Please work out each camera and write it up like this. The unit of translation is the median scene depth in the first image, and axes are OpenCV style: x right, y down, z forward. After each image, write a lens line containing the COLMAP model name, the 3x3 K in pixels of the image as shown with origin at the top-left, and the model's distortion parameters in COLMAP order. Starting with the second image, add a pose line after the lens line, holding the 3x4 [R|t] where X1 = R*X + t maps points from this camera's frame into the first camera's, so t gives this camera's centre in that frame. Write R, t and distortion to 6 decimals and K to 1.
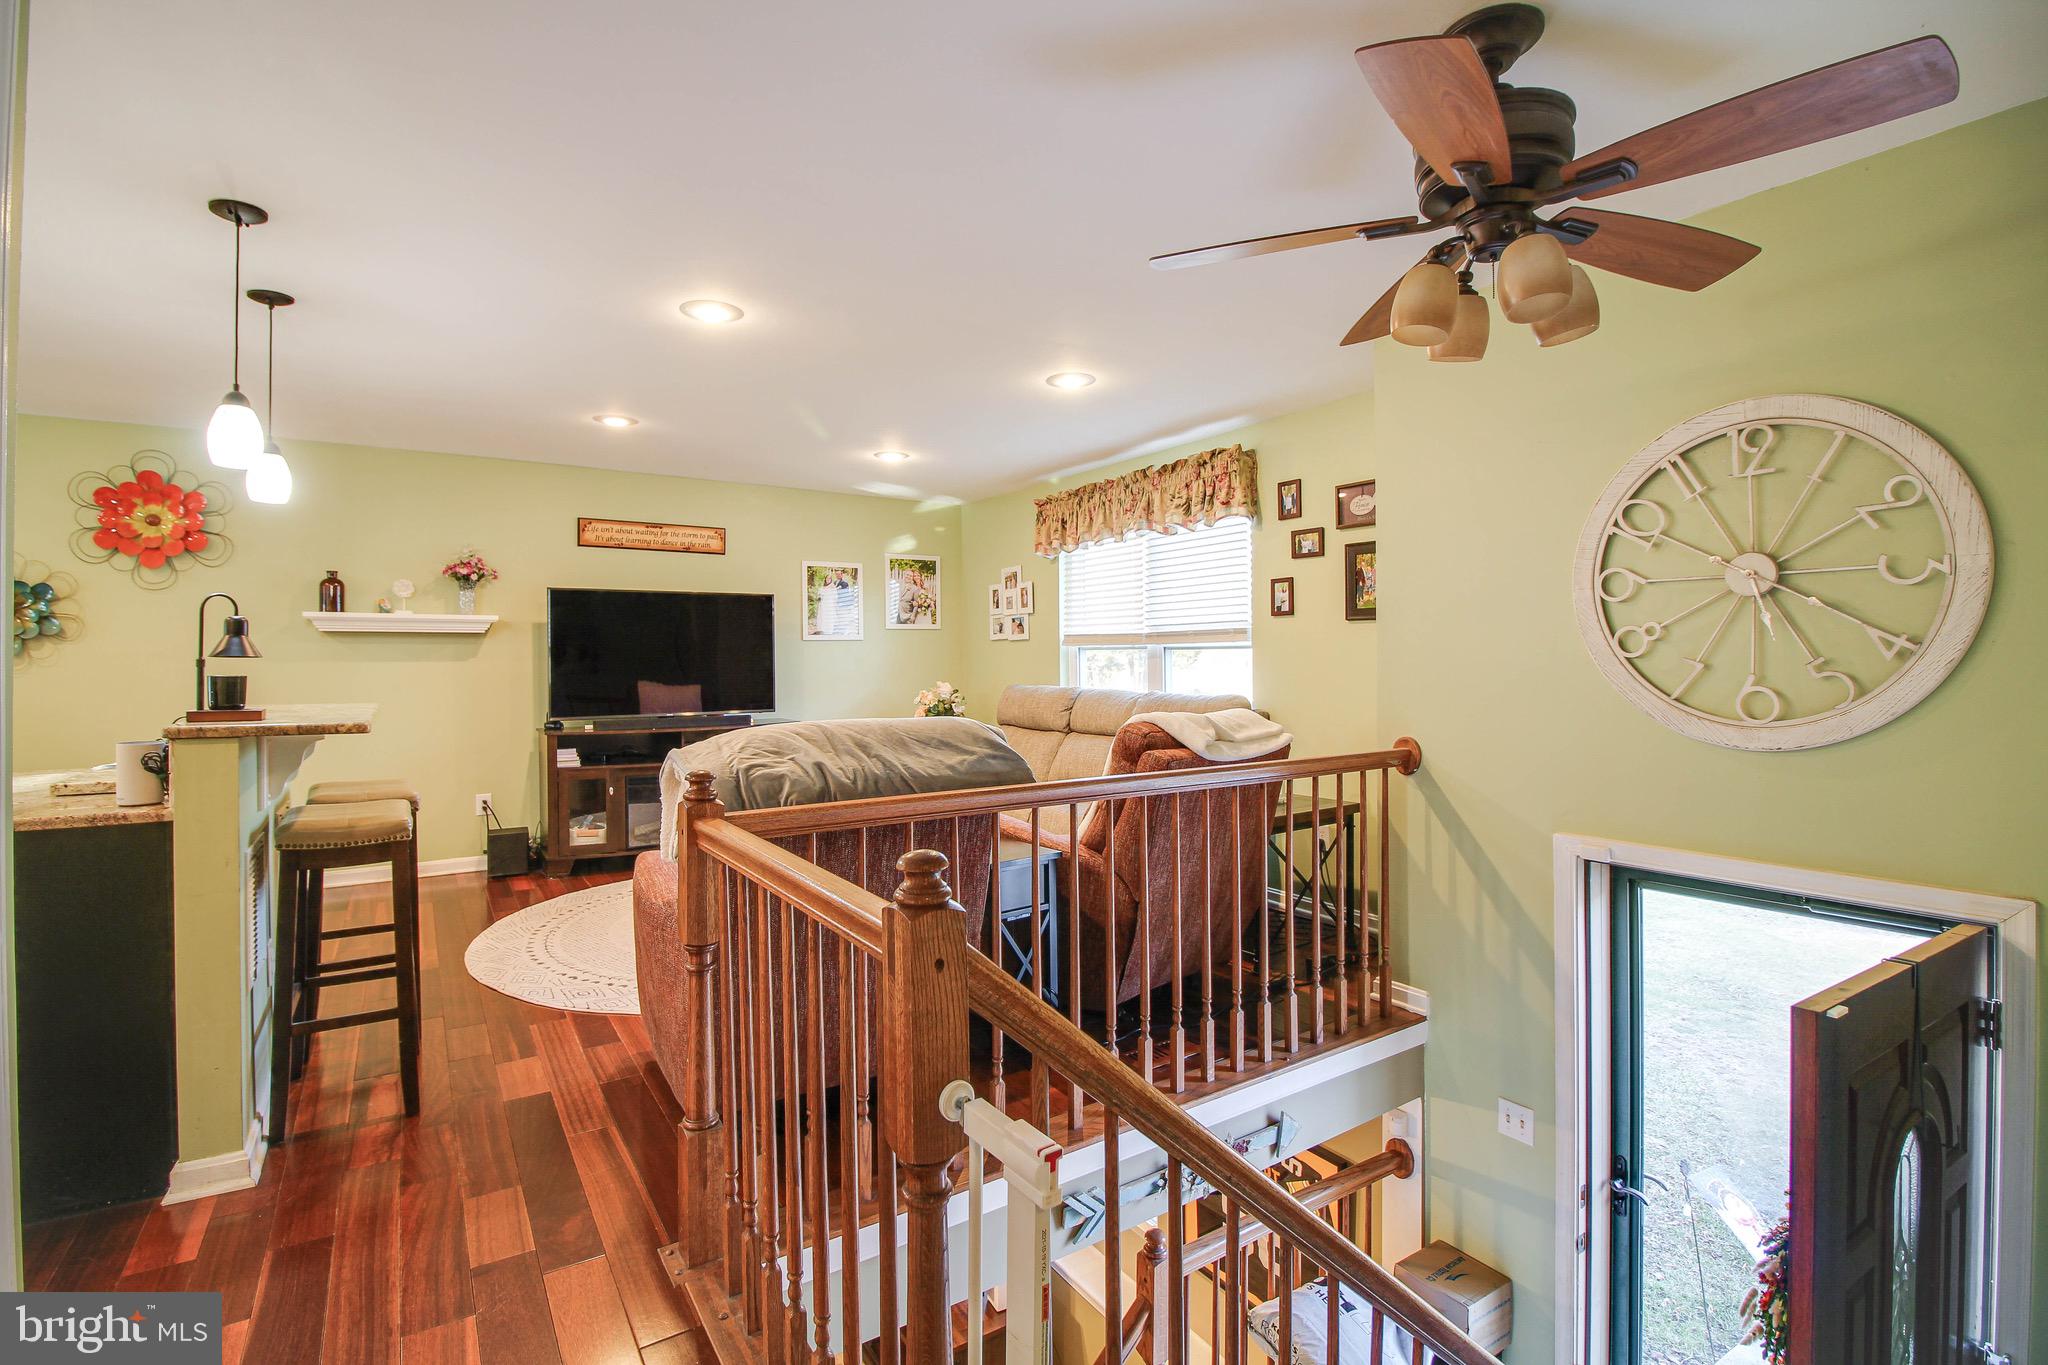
lens RADIAL K [[941.5, 0, 1035.5], [0, 941.5, 658.5], [0, 0, 1]] dist [-0.001966, -0.011346]
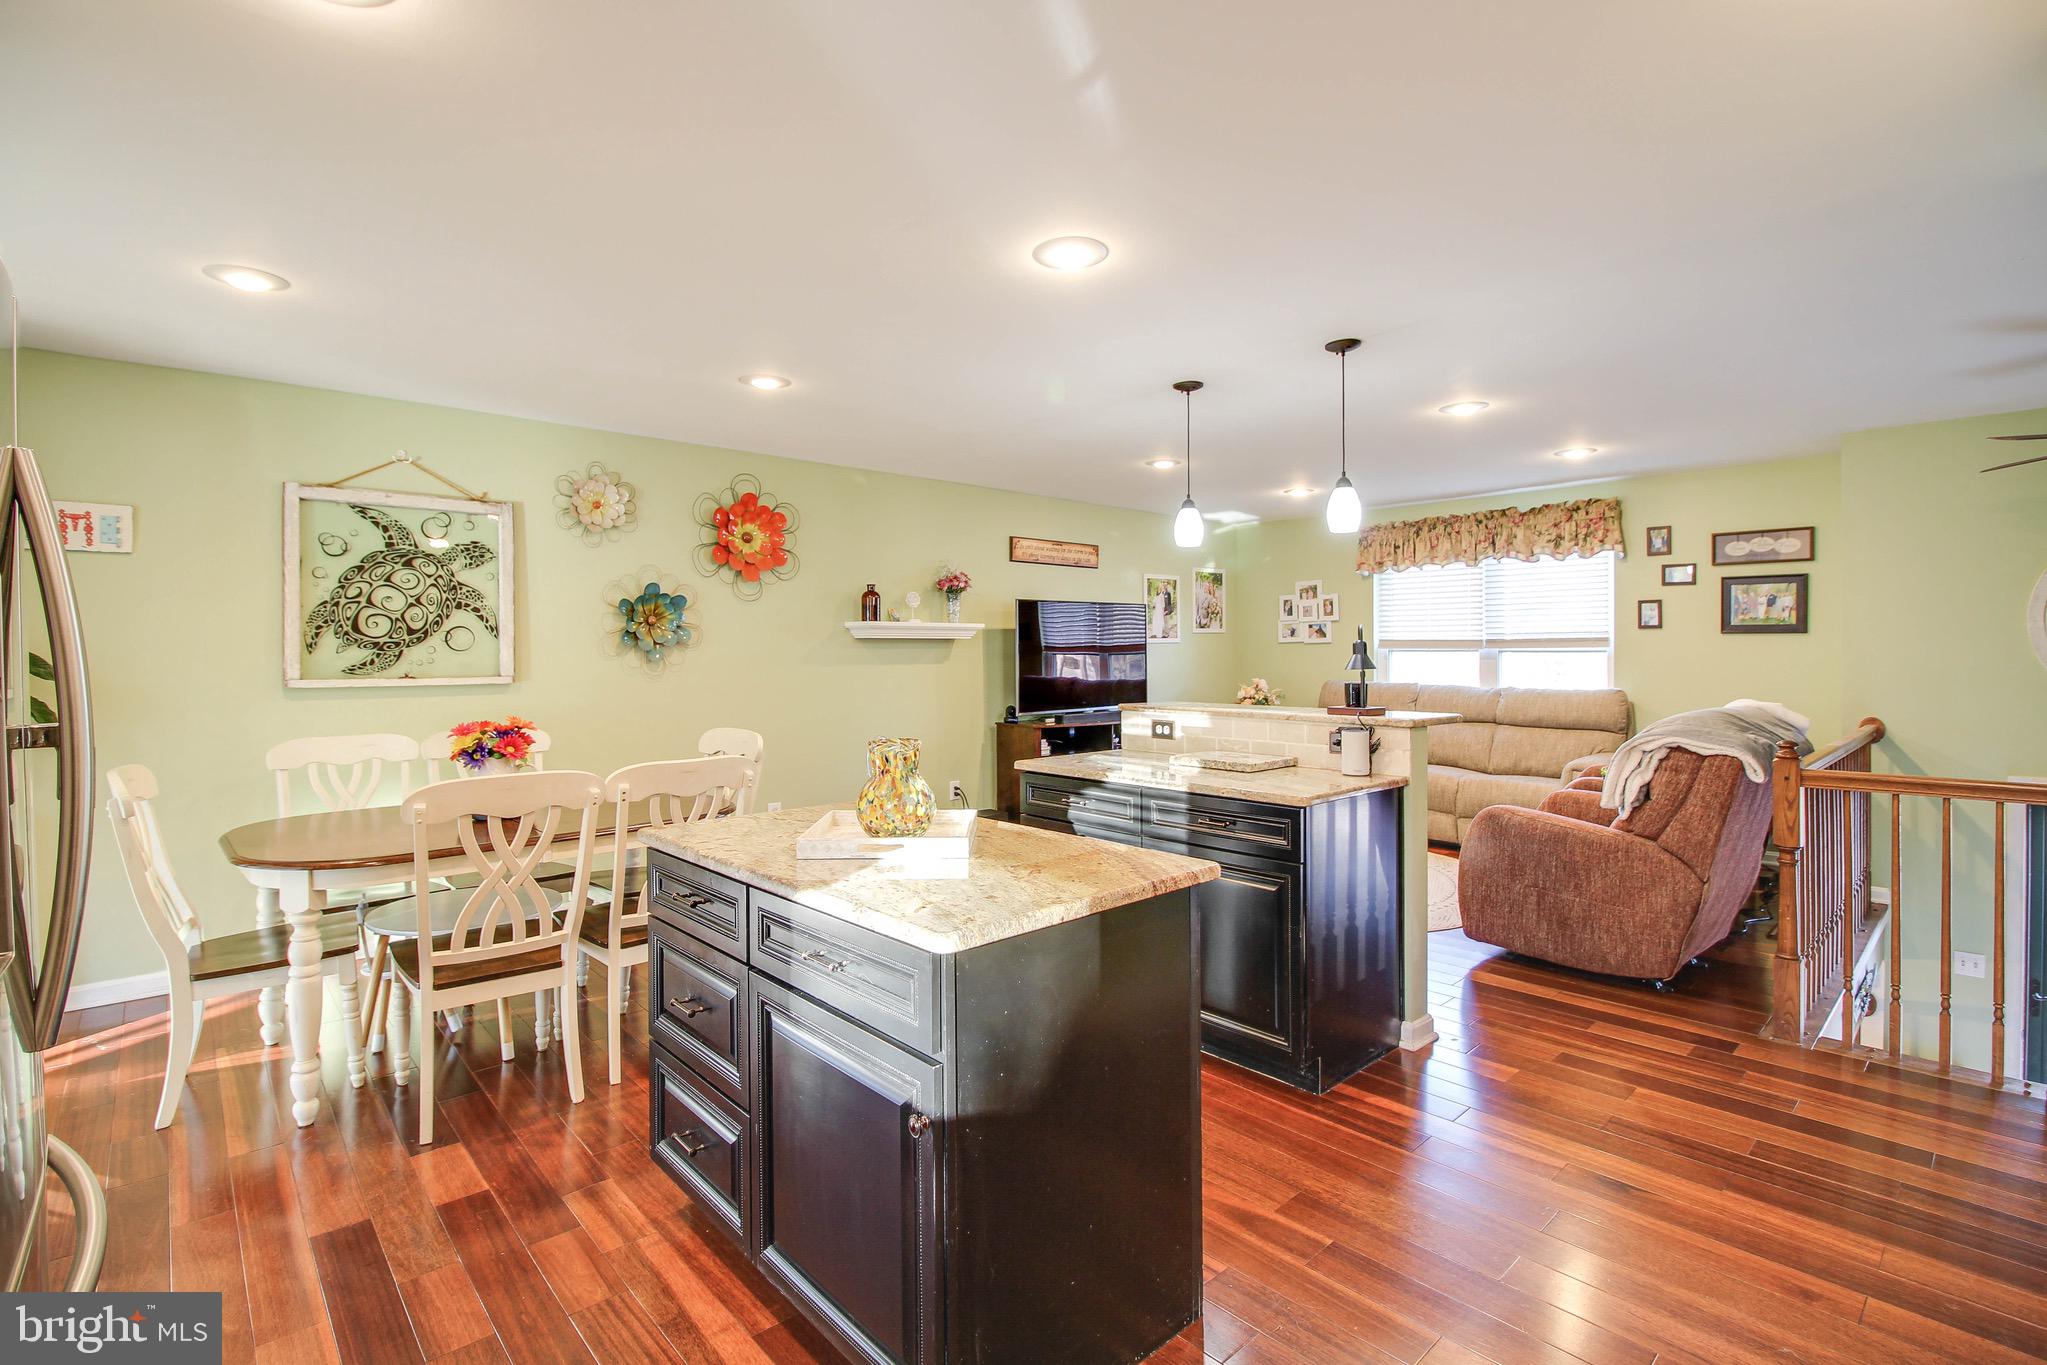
lens RADIAL K [[941.0, 0, 1041.7], [0, 941.0, 659.7], [0, 0, 1]] dist [-0.001966, -0.011346]
pose [[0.986930, -0.001959, 0.161136, -0.693463], [0.000321, 0.999948, 0.010189, -0.013883], [-0.161148, -0.010004, 0.986880, -0.138191]]
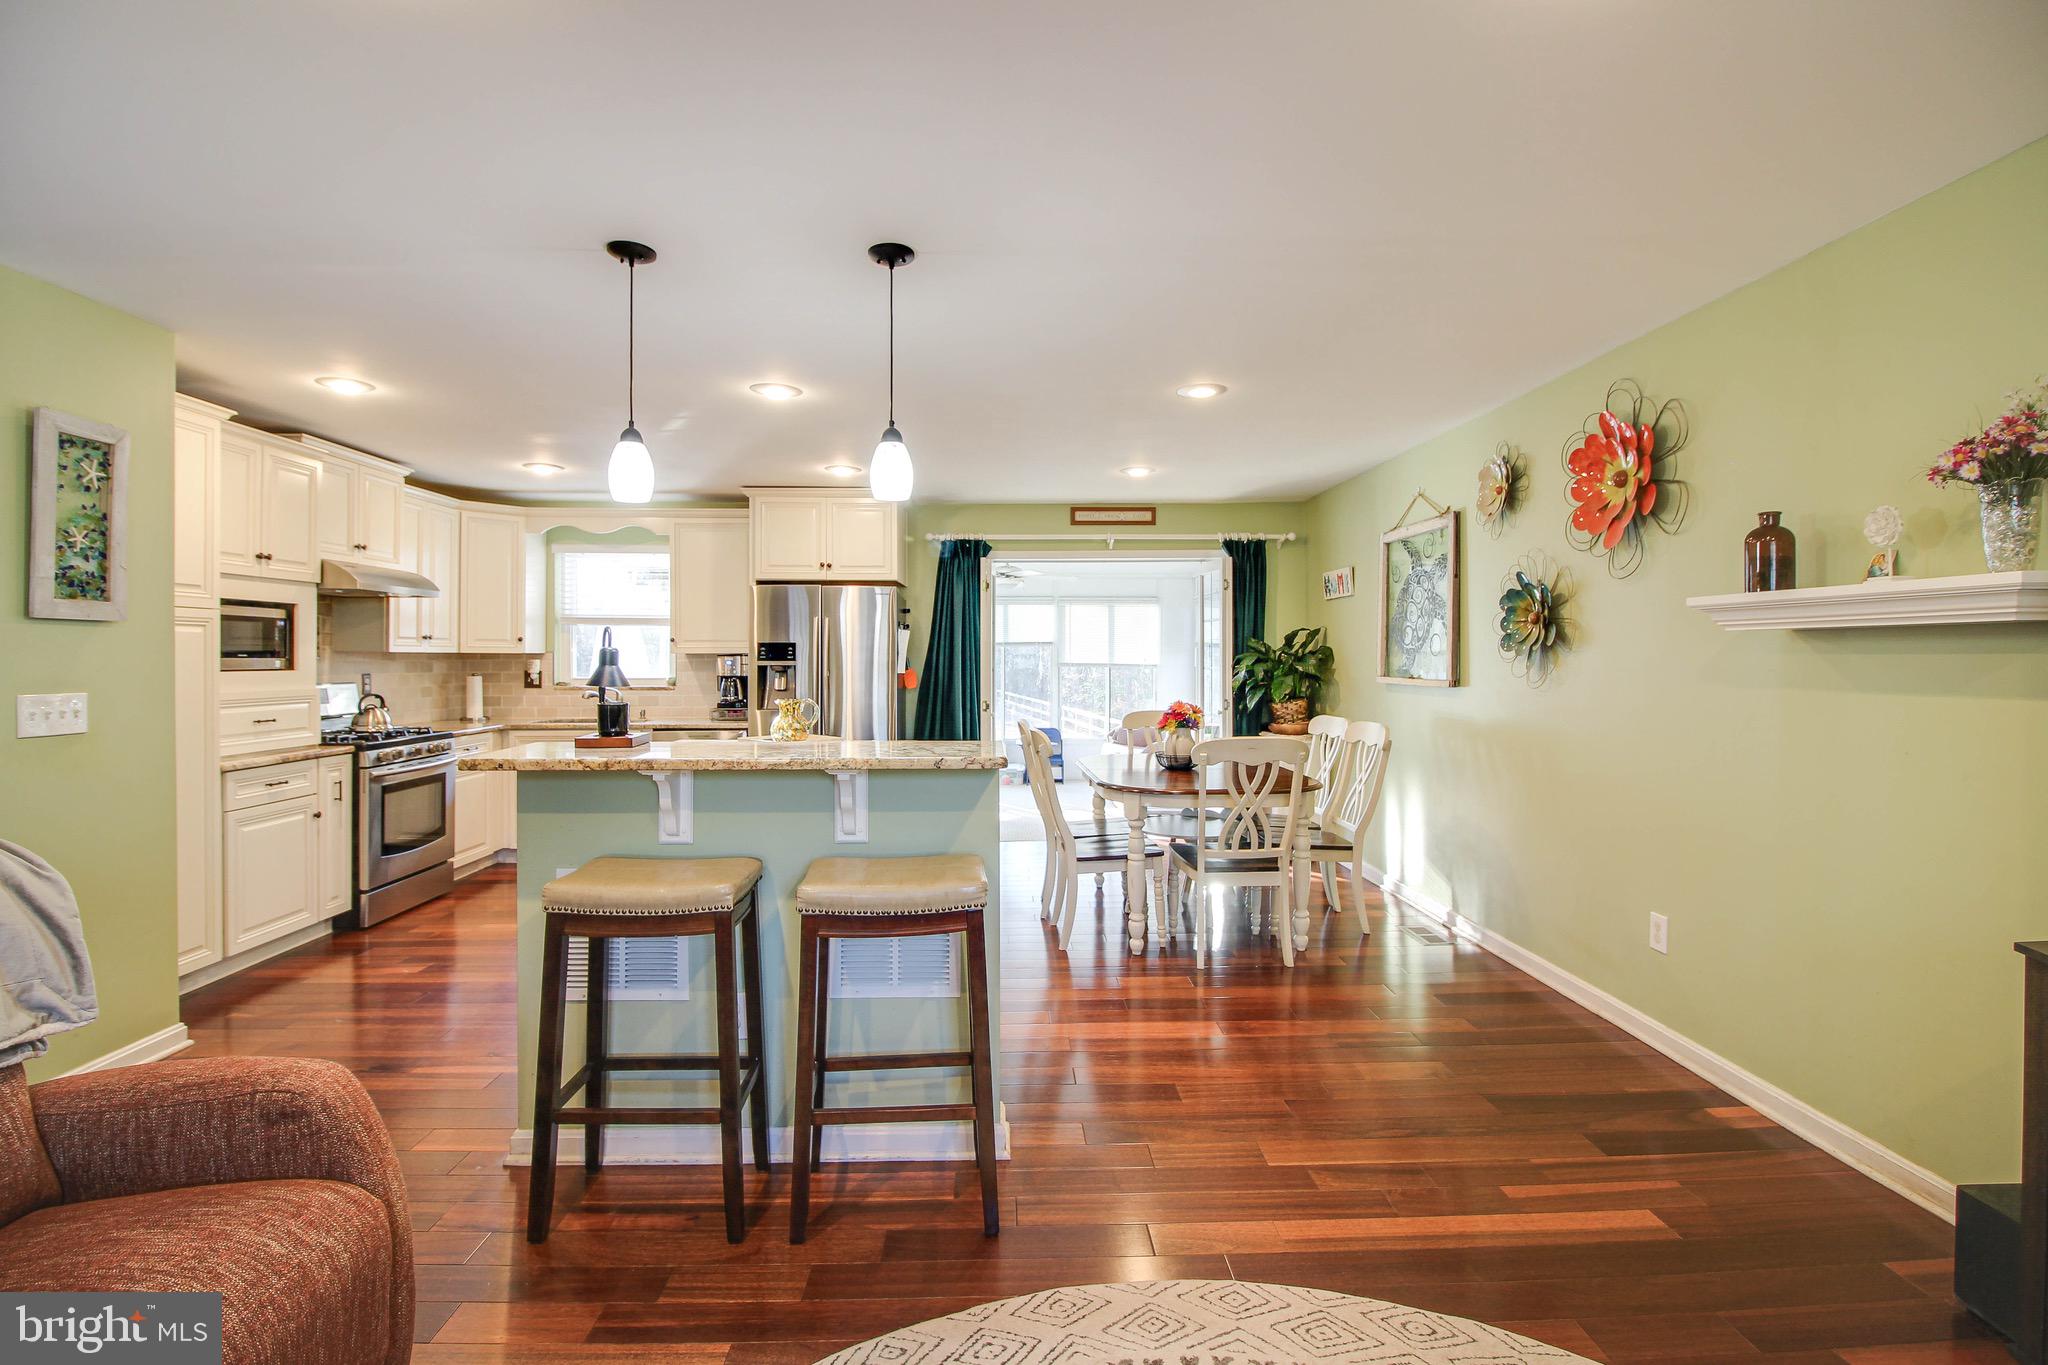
lens RADIAL K [[941.5, 0, 1030.4], [0, 941.5, 660.7], [0, 0, 1]] dist [-0.001966, -0.011346]
pose [[-0.526630, 0.006597, -0.850069, -0.096328], [0.003285, 0.999978, 0.005725, -0.015276], [0.850088, 0.000223, -0.526641, 0.879682]]
